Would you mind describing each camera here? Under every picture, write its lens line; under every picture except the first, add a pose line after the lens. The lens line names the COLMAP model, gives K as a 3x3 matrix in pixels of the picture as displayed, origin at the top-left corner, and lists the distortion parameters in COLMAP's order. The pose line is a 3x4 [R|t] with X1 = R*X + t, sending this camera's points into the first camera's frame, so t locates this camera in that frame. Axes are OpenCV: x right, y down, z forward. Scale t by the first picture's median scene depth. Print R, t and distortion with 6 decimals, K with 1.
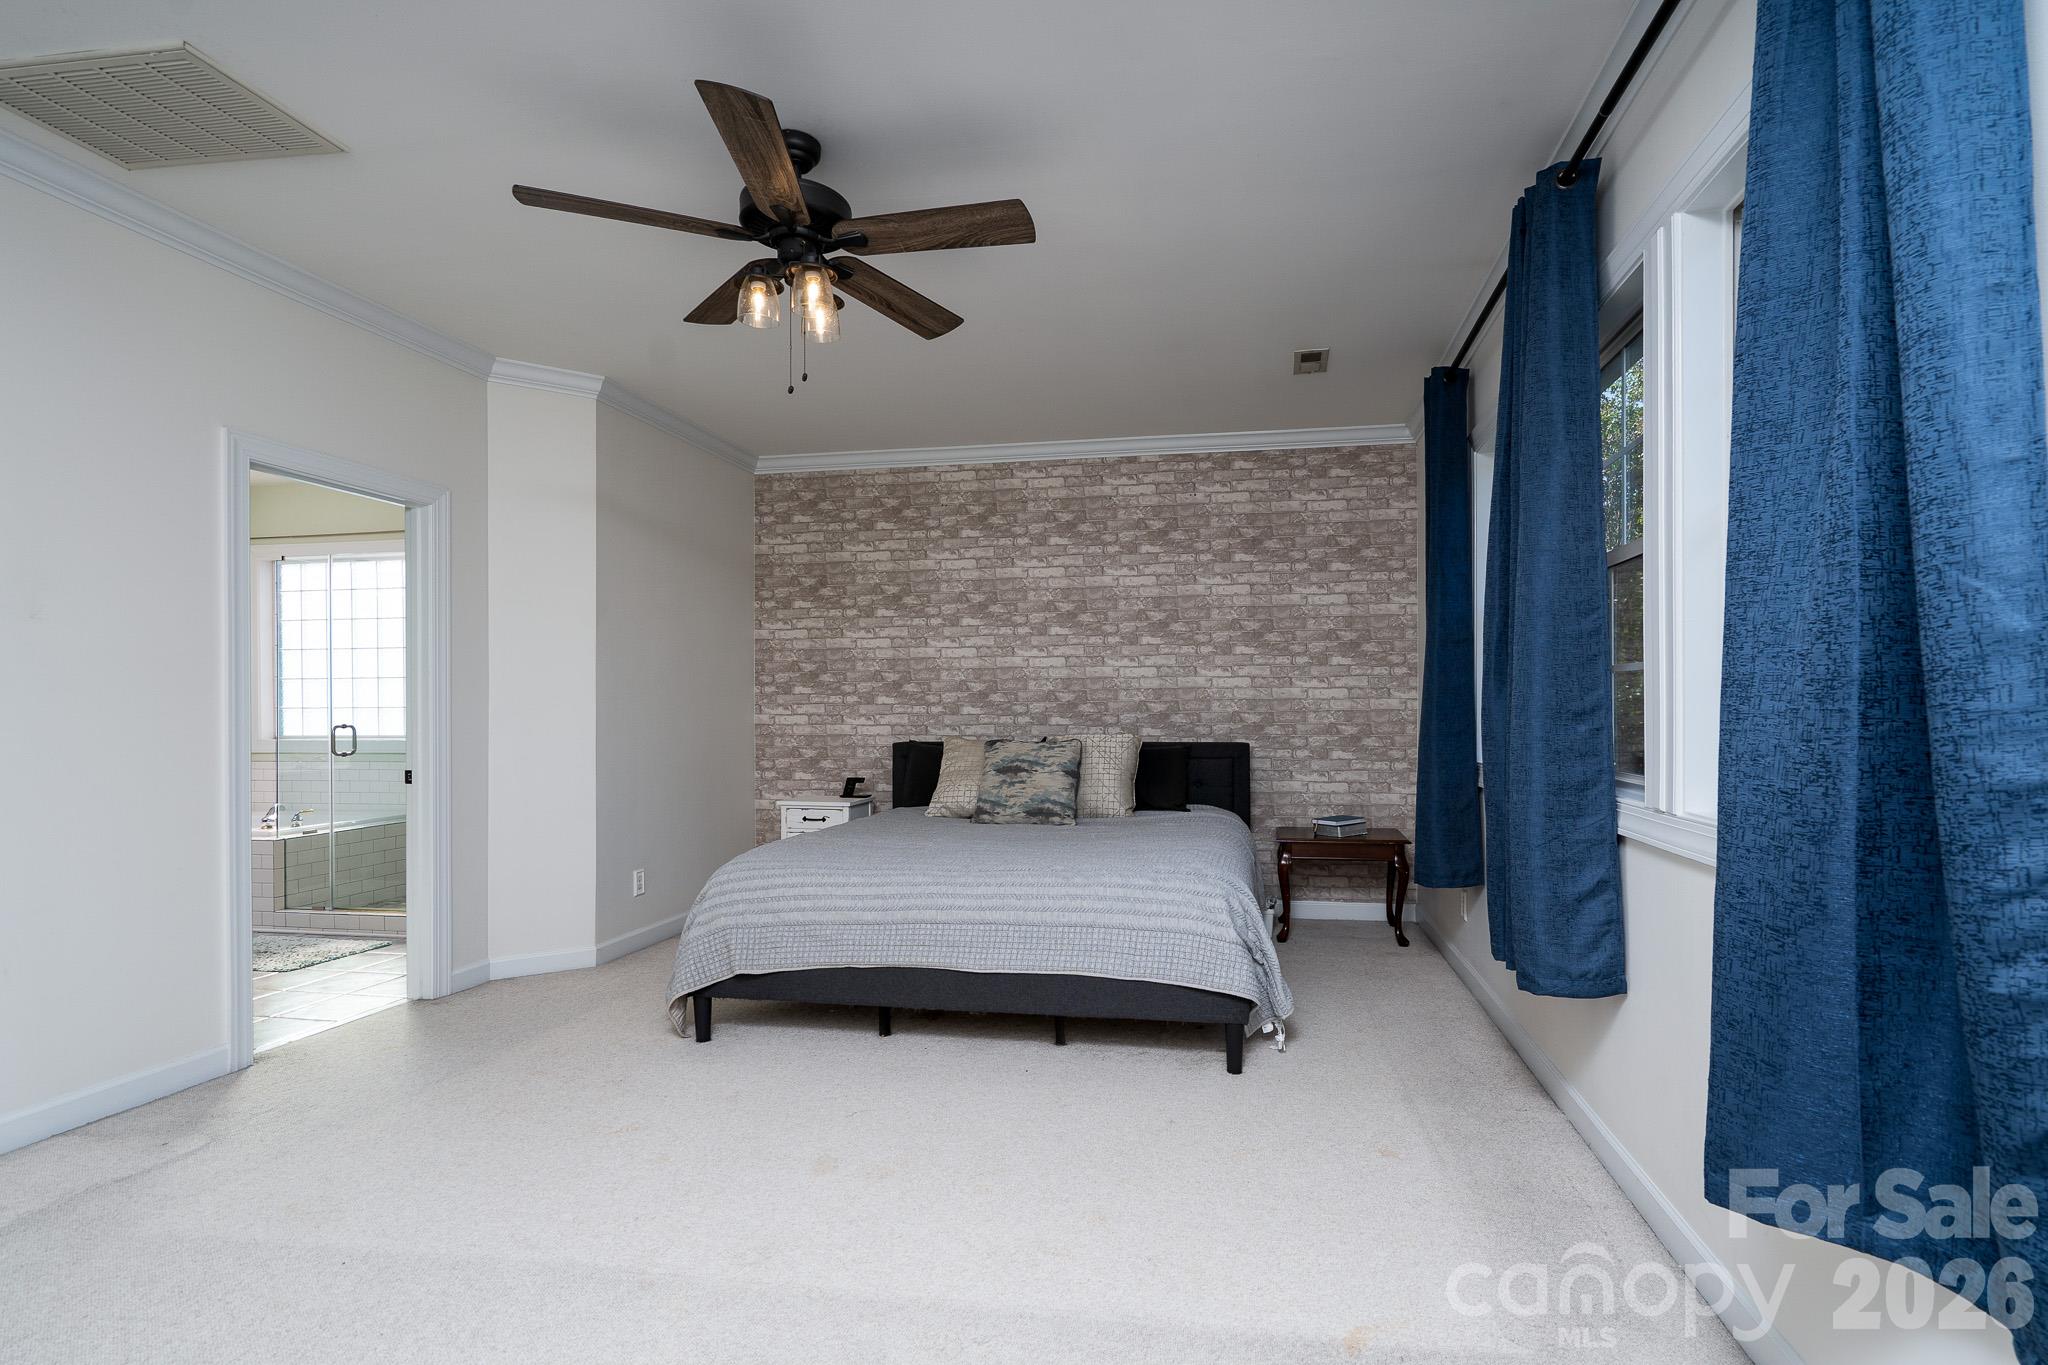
lens RADIAL K [[954.3, 0, 1017.4], [0, 954.3, 697.0], [0, 0, 1]] dist [-0.002756, 0.001061]
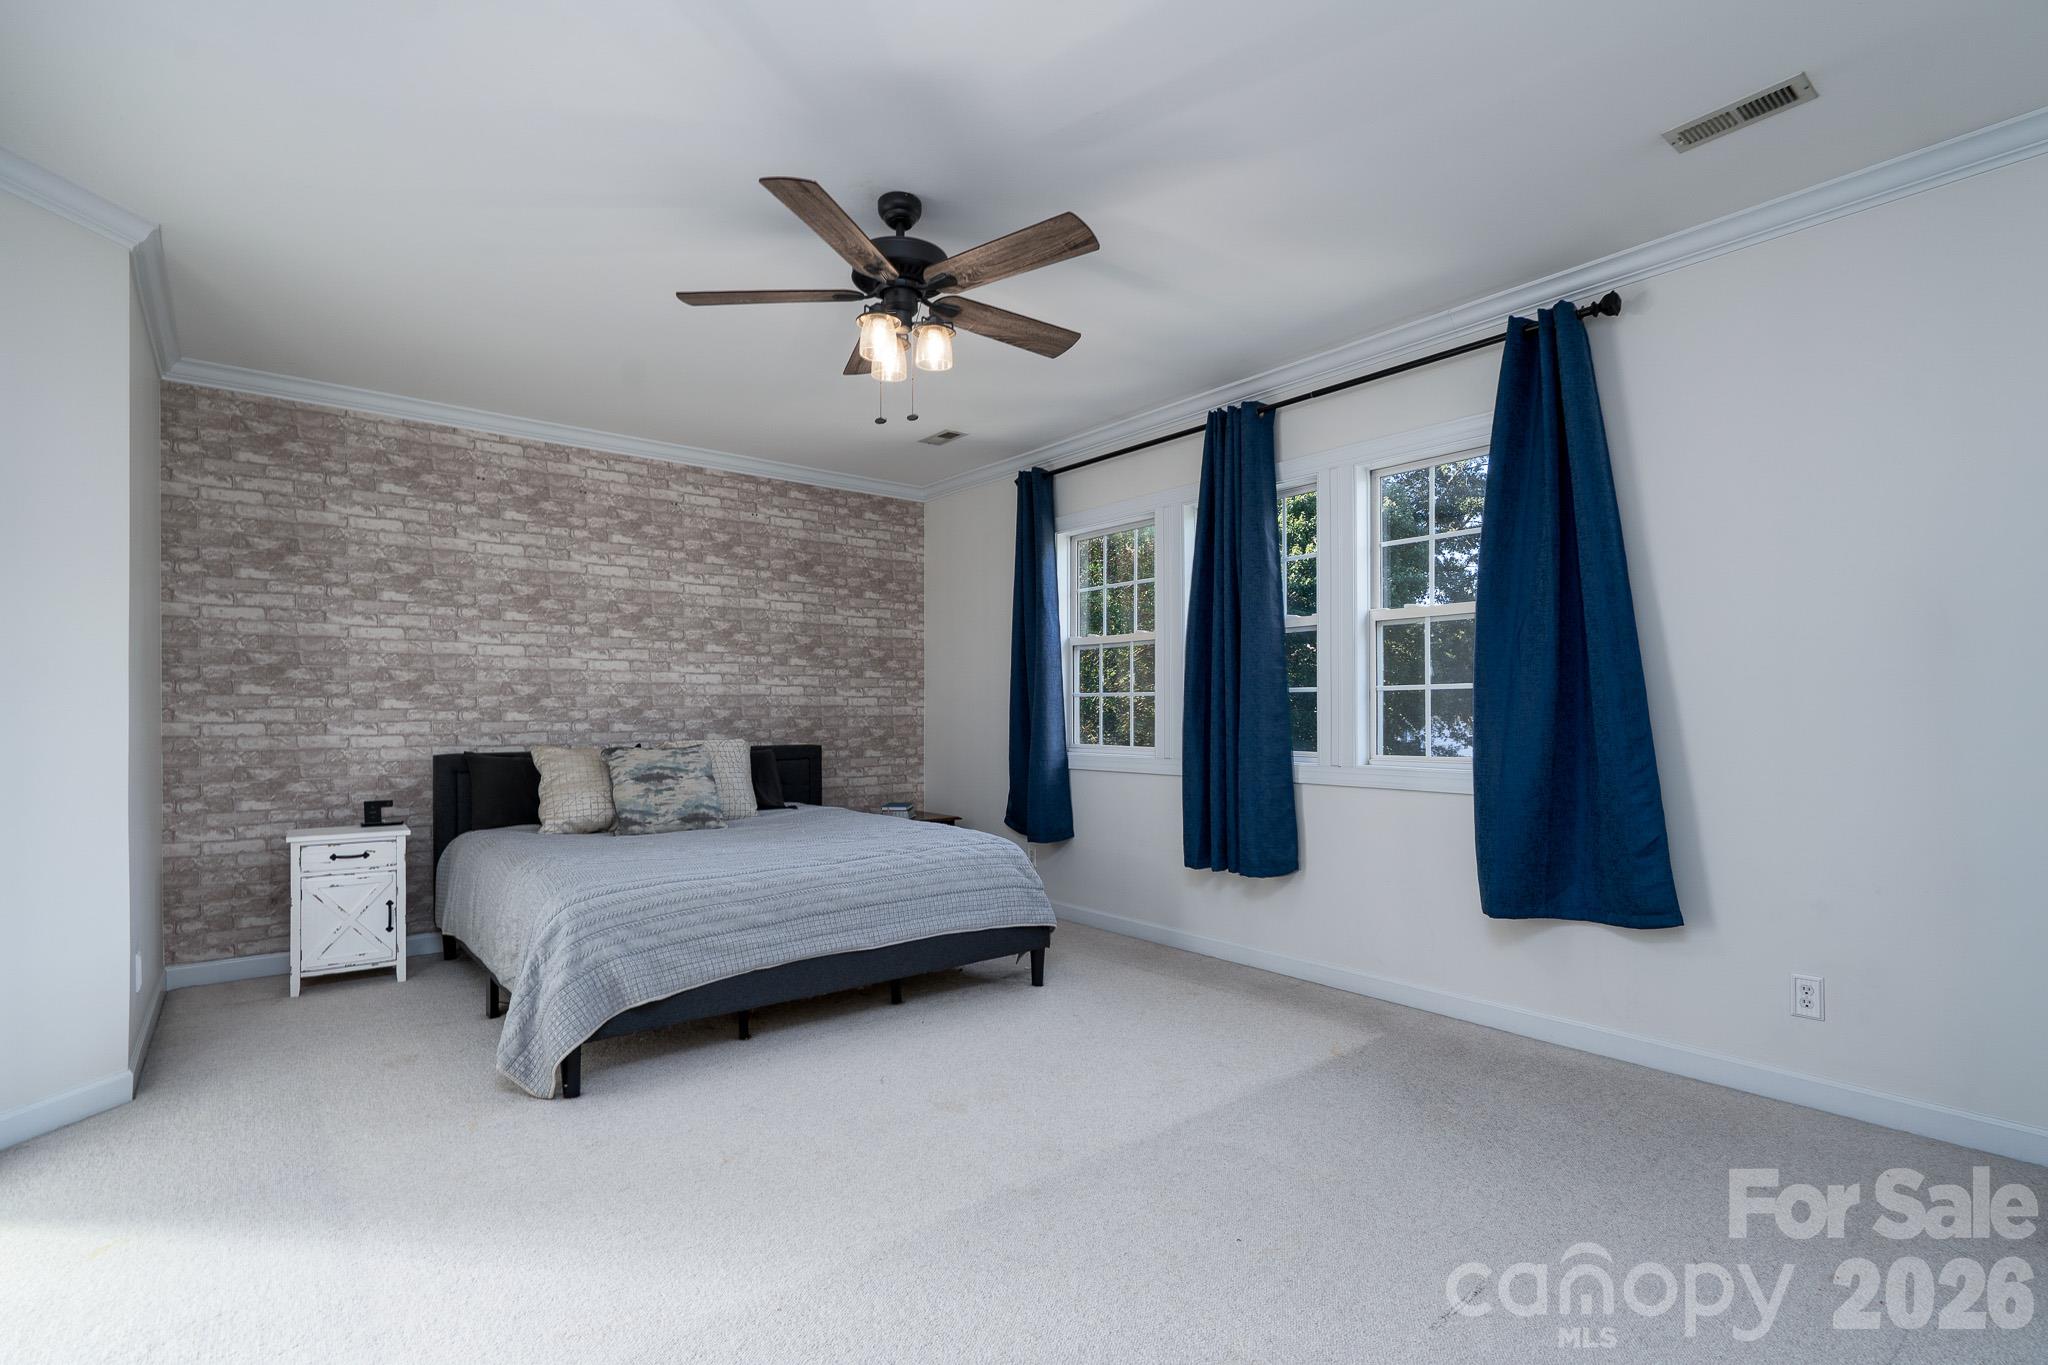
lens RADIAL K [[954.3, 0, 1017.4], [0, 954.3, 697.0], [0, 0, 1]] dist [-0.002756, 0.001061]
pose [[0.660795, 0.013923, 0.750437, -0.418308], [-0.007581, 0.999901, -0.011875, 0.002983], [-0.750528, 0.002158, 0.660835, 0.072377]]
